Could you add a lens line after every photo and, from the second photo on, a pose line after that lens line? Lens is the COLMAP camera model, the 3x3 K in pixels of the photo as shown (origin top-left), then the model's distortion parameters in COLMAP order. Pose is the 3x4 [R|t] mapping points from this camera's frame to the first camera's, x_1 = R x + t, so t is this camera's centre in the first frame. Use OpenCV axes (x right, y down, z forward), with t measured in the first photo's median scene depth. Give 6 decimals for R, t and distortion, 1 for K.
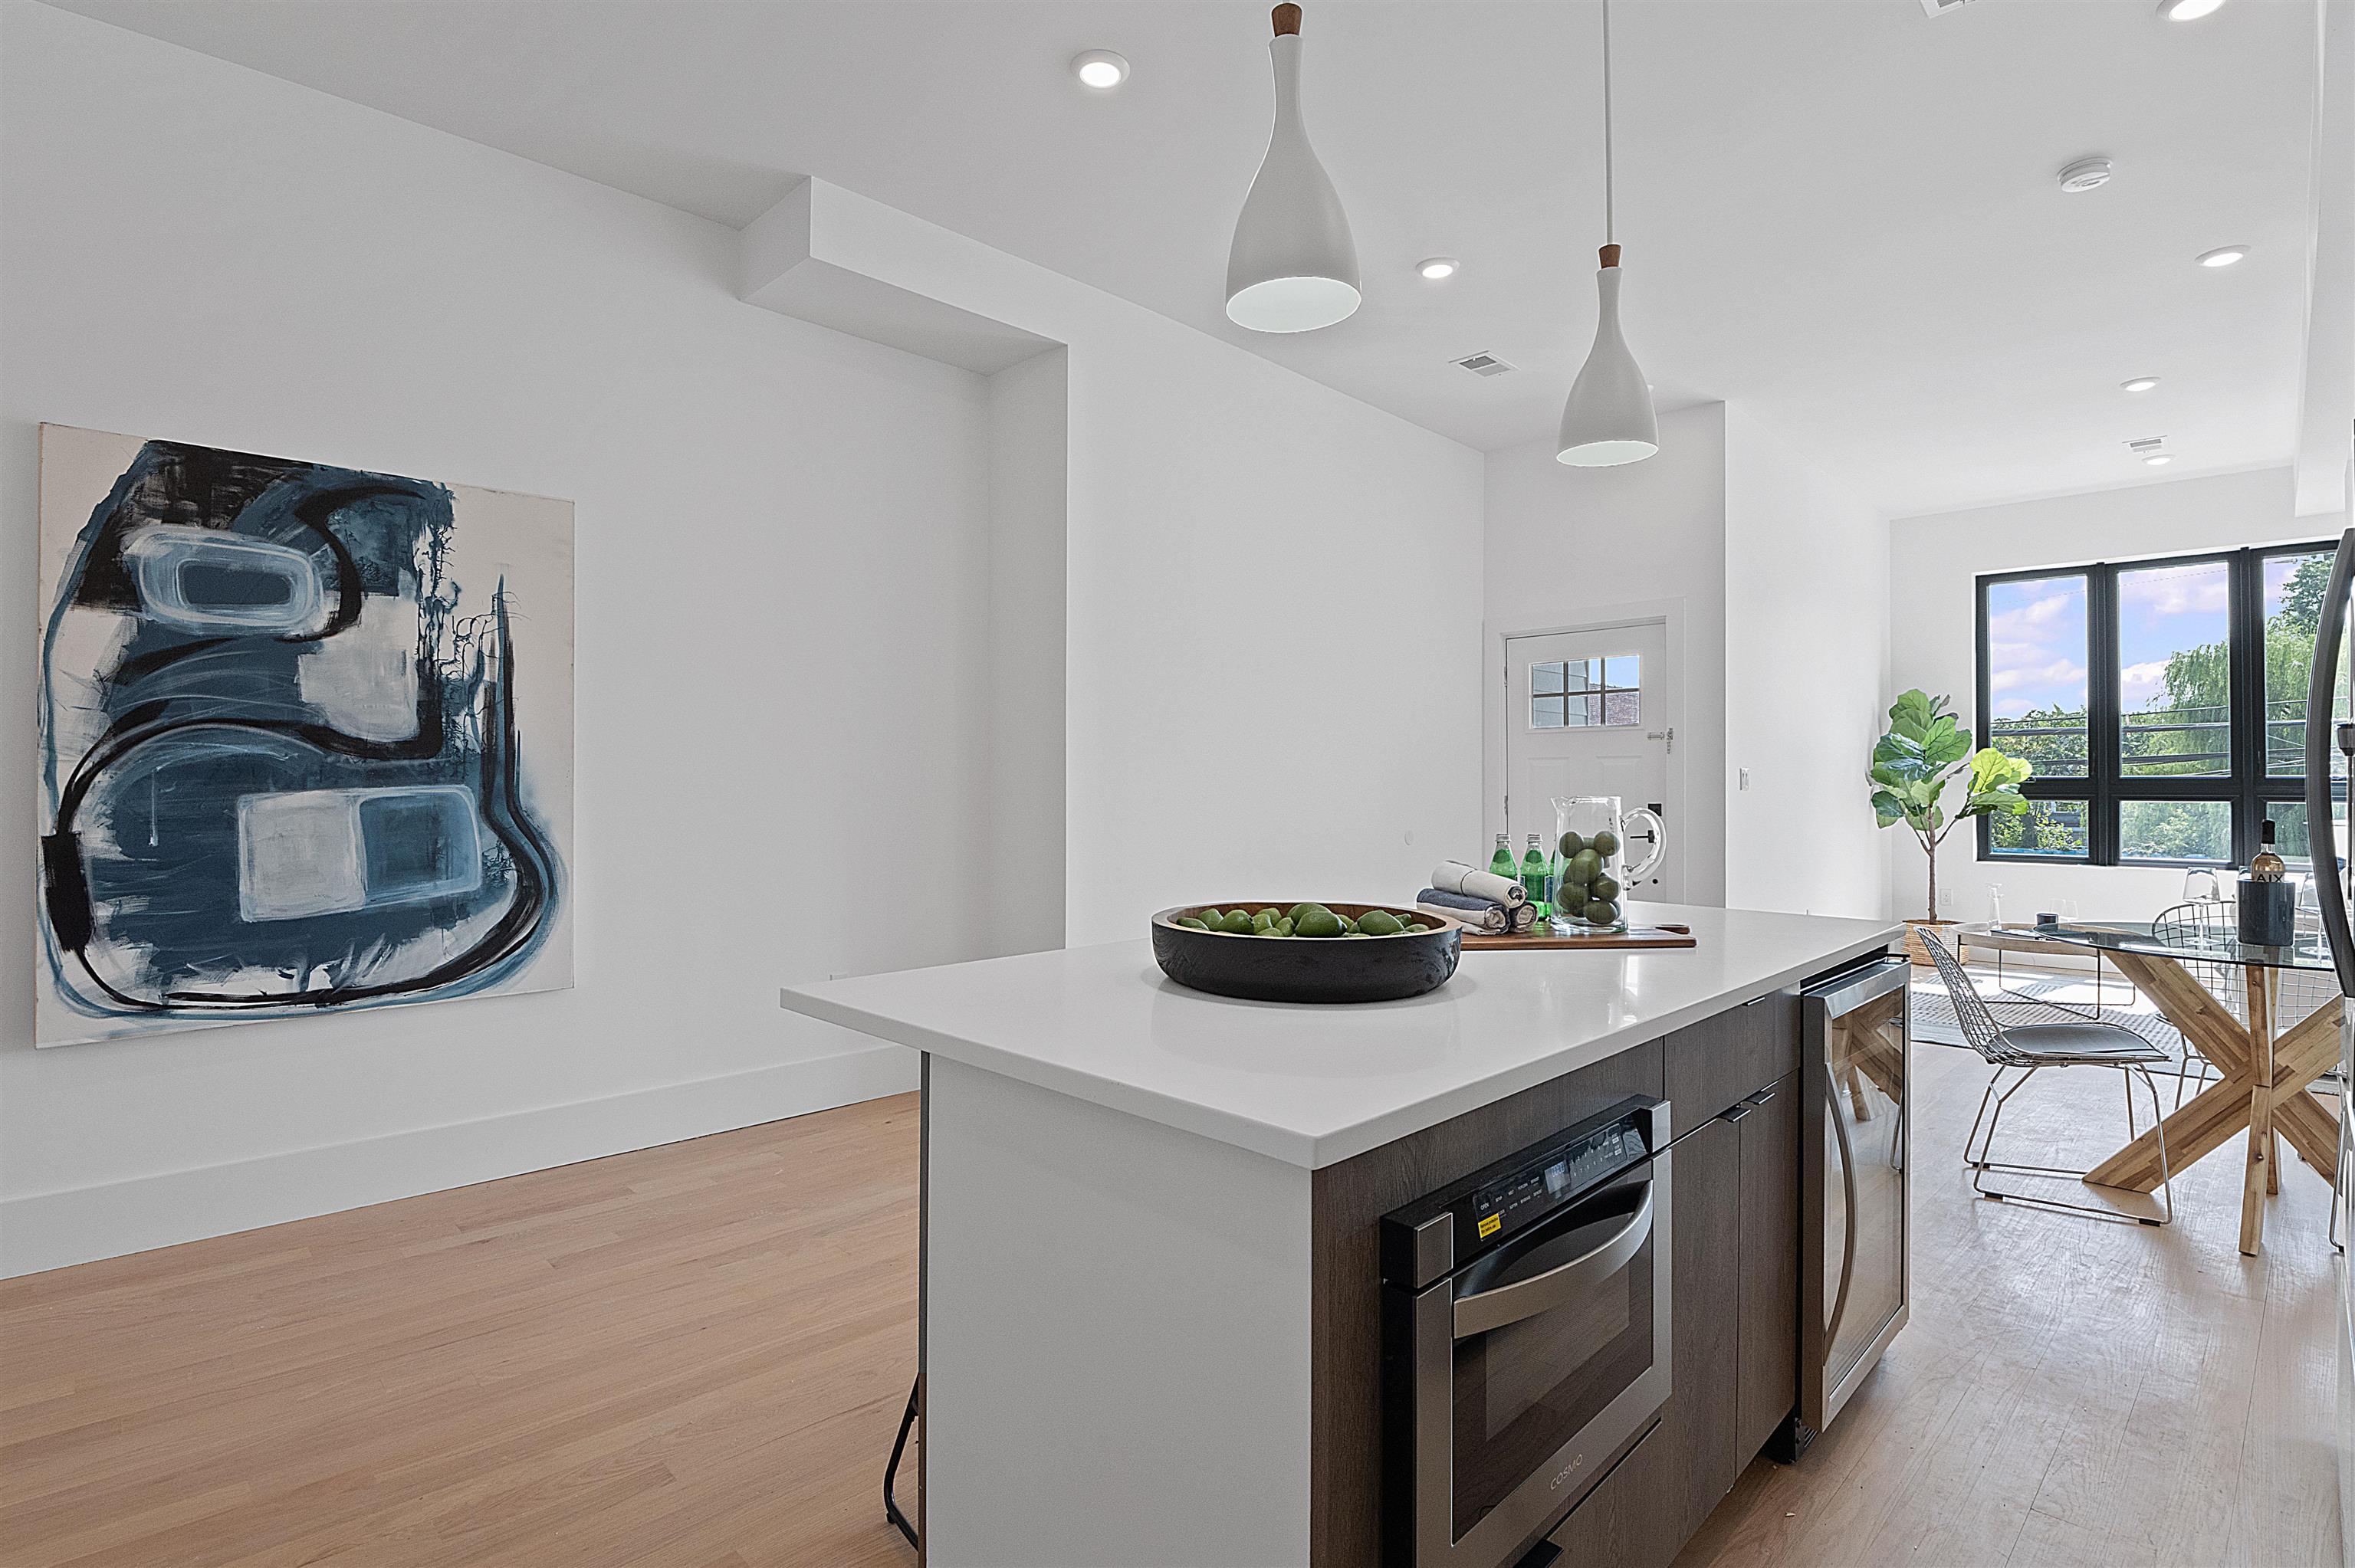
lens RADIAL K [[1139.9, 0, 1185.9], [0, 1139.9, 780.9], [0, 0, 1]] dist [0.001839, -0.012994]
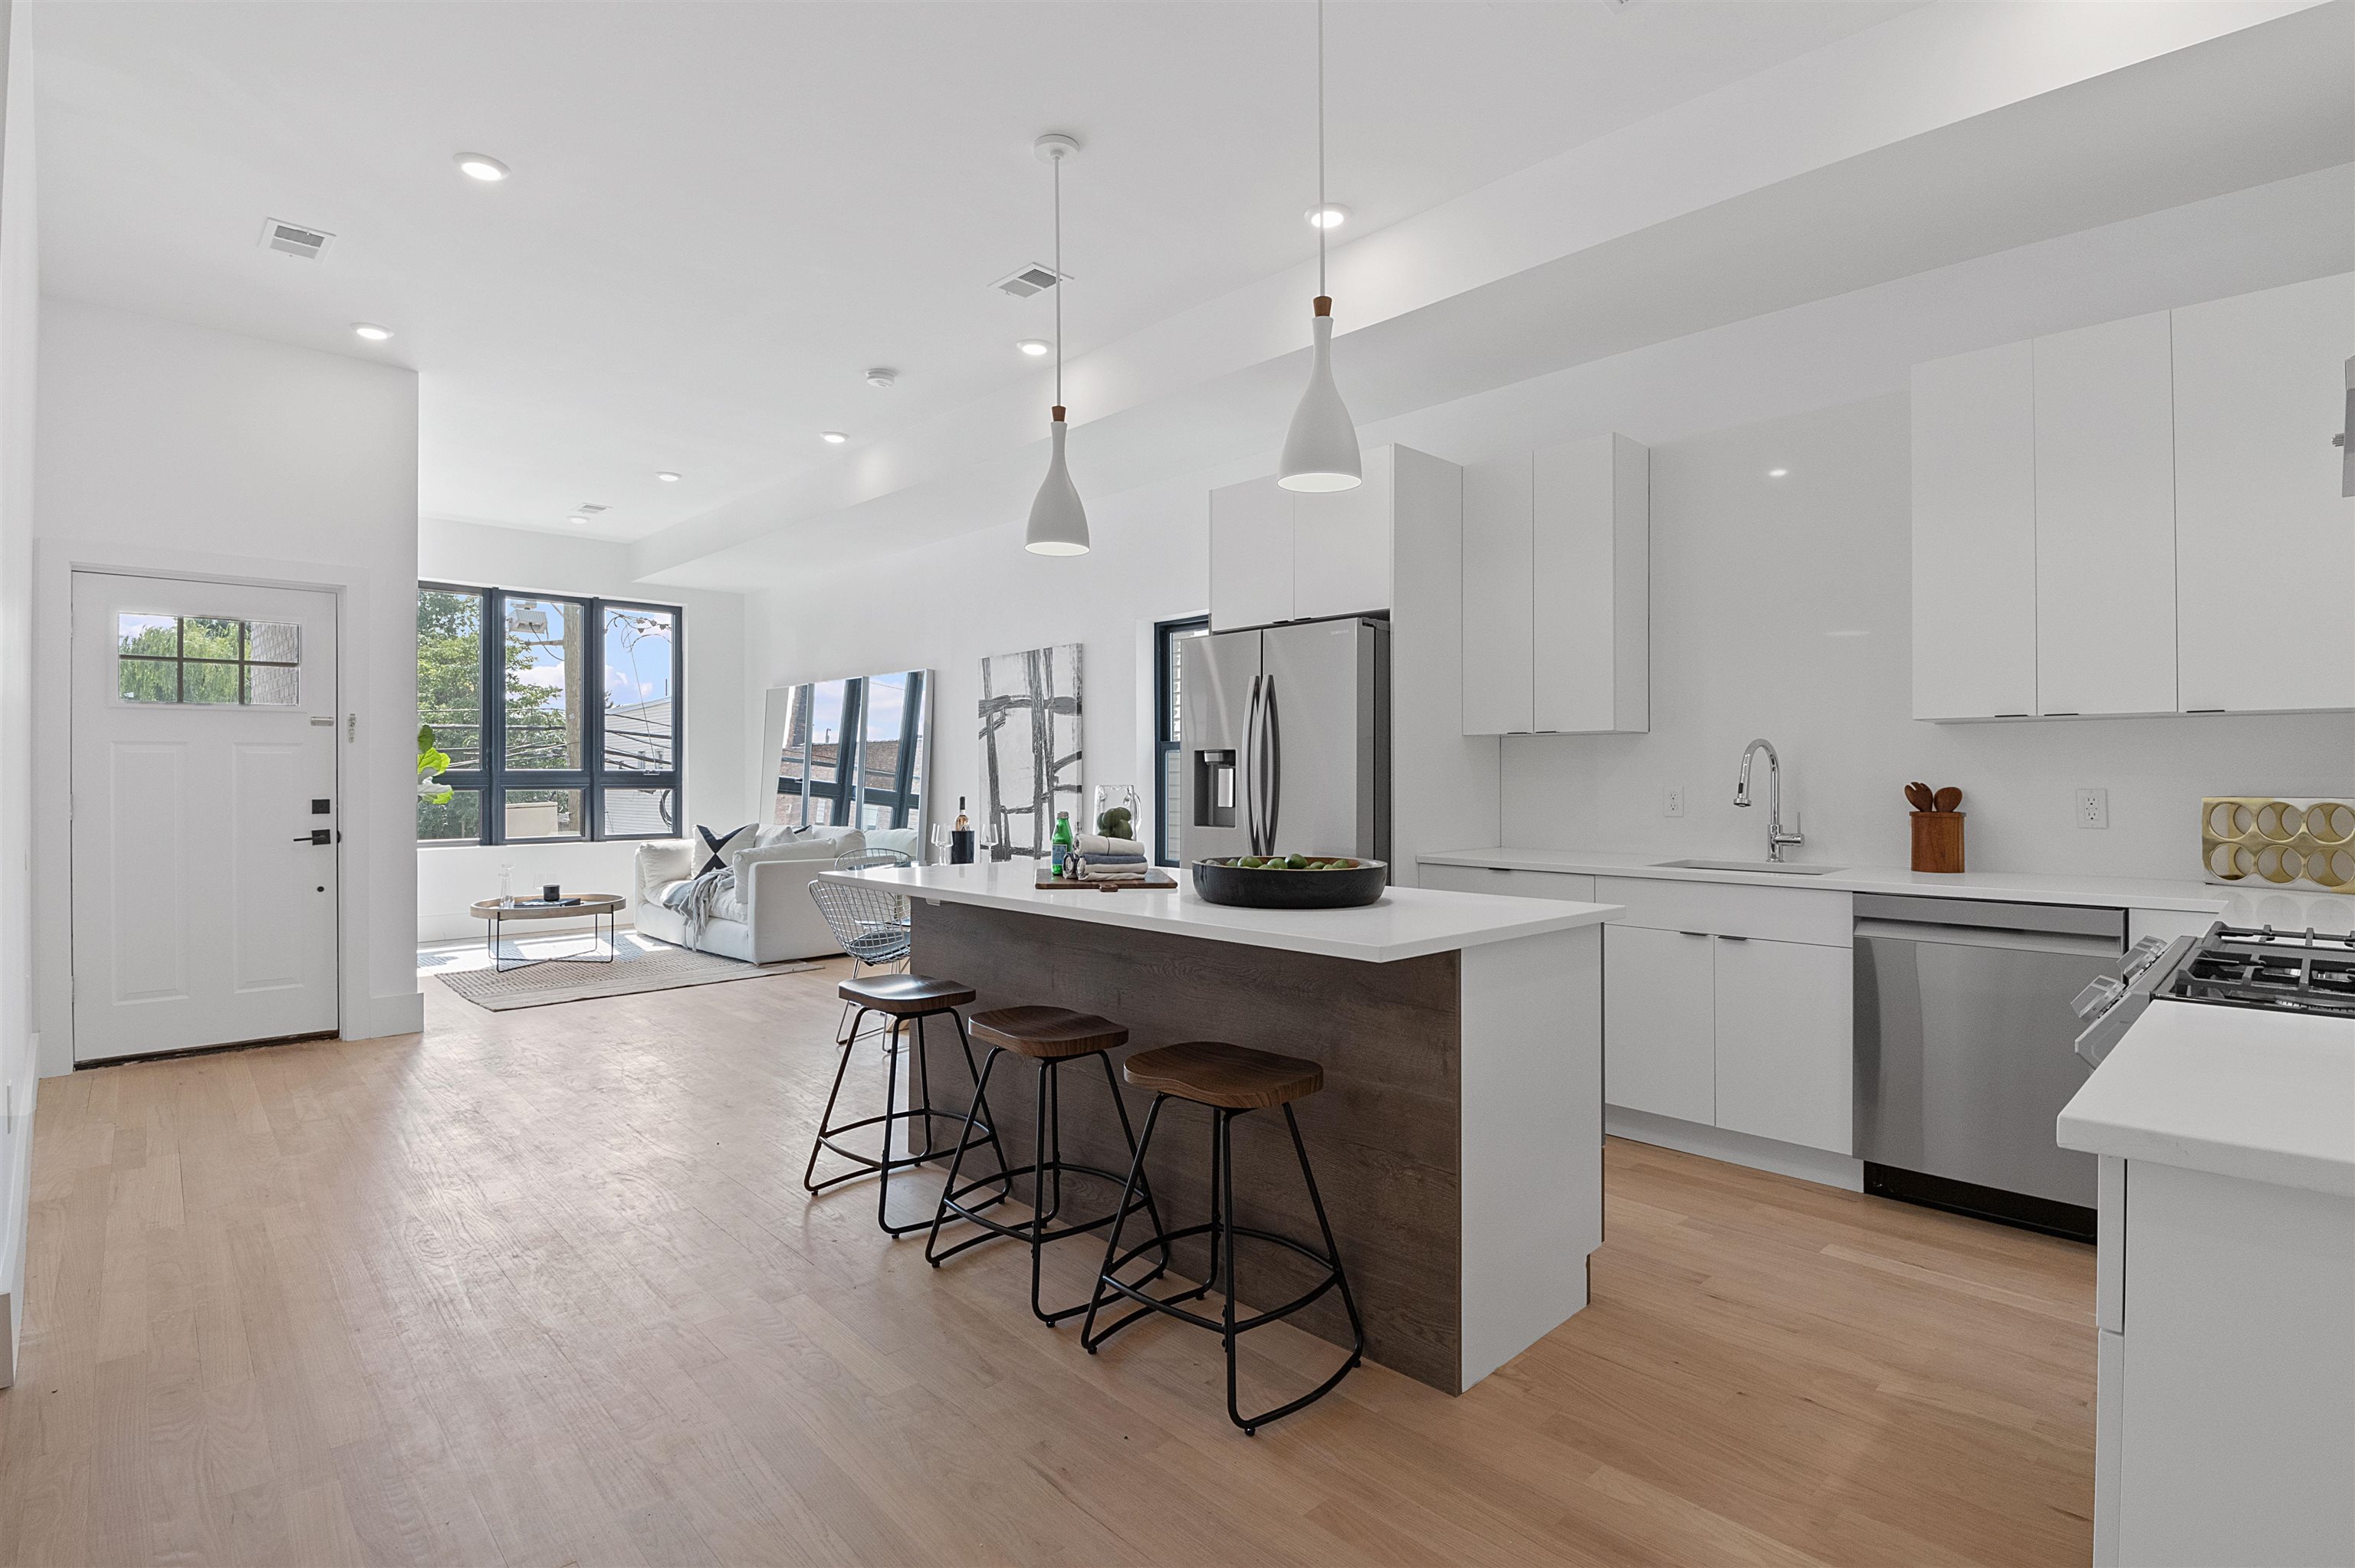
lens RADIAL K [[1139.9, 0, 1177.6], [0, 1139.9, 769.1], [0, 0, 1]] dist [0.001839, -0.012994]
pose [[0.032410, 0.006384, 0.999454, -0.348426], [-0.006046, 0.999963, -0.006191, -0.001452], [-0.999456, -0.005842, 0.032447, 0.262149]]
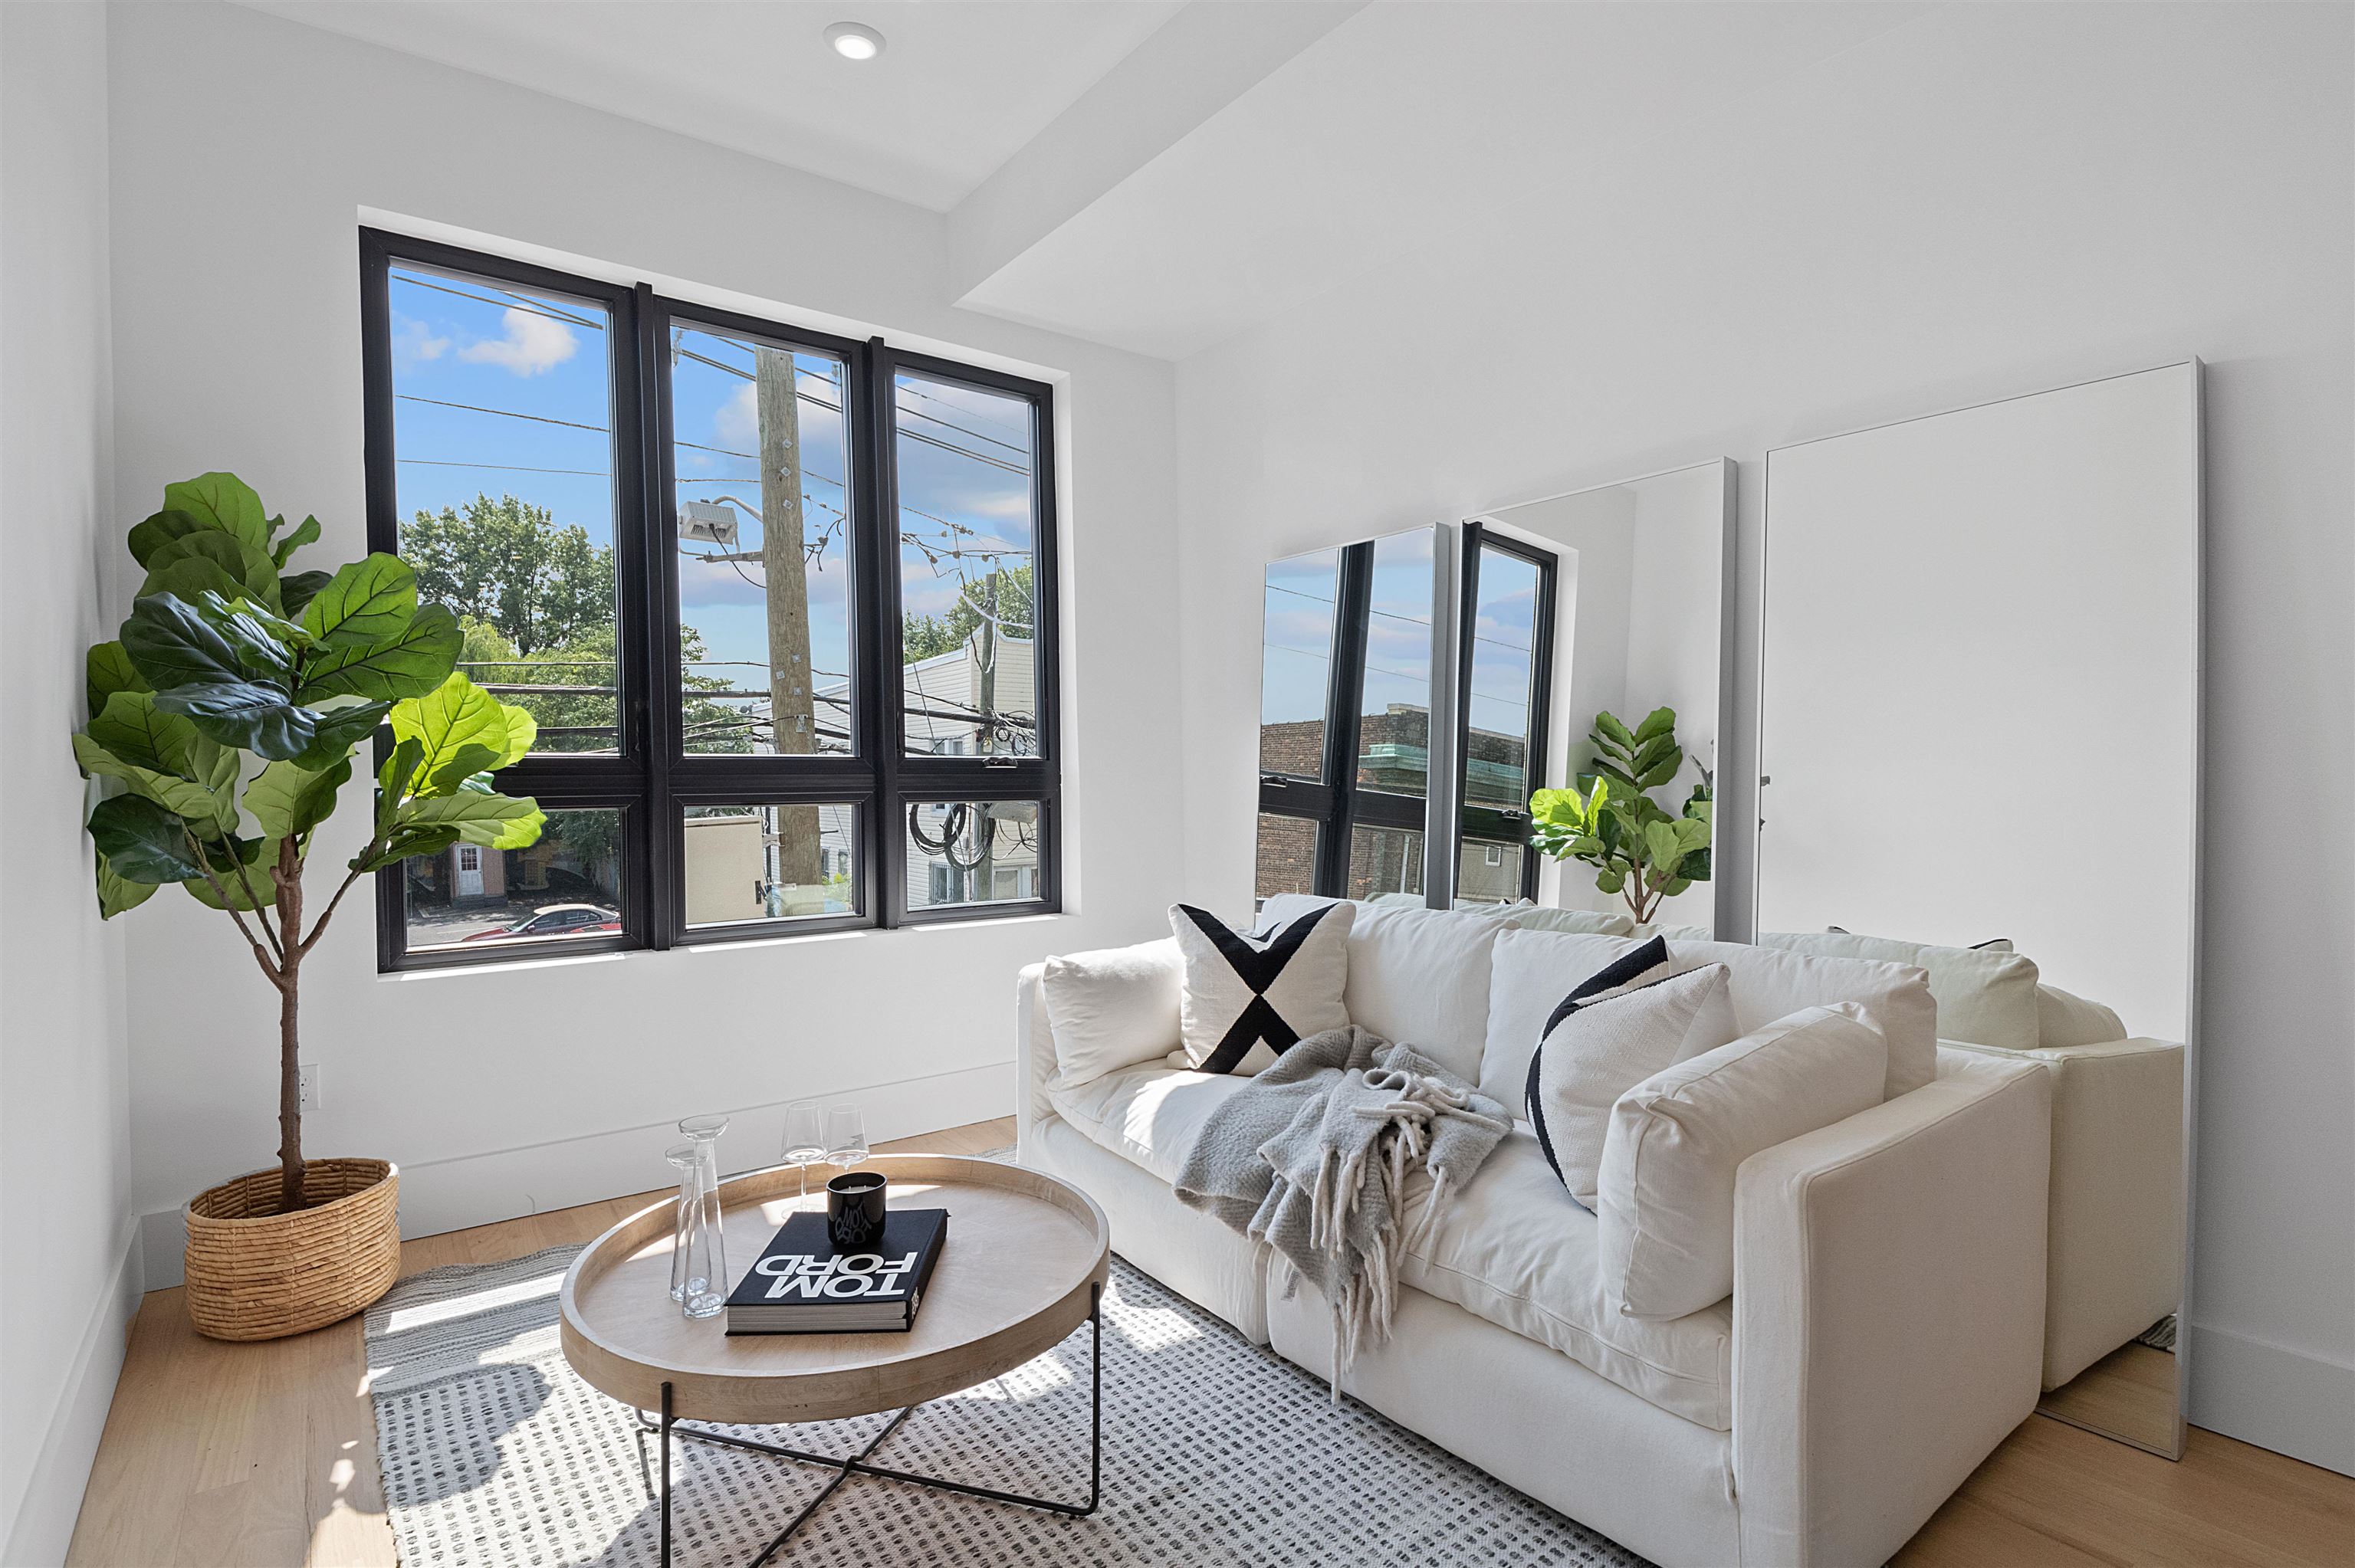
lens RADIAL K [[1139.9, 0, 1159.3], [0, 1139.9, 794.5], [0, 0, 1]] dist [0.001839, -0.012994]
pose [[0.164054, -0.016695, 0.986310, 0.393071], [-0.001788, 0.999850, 0.017221, 0.003690], [-0.986450, -0.004589, 0.164000, 0.734431]]
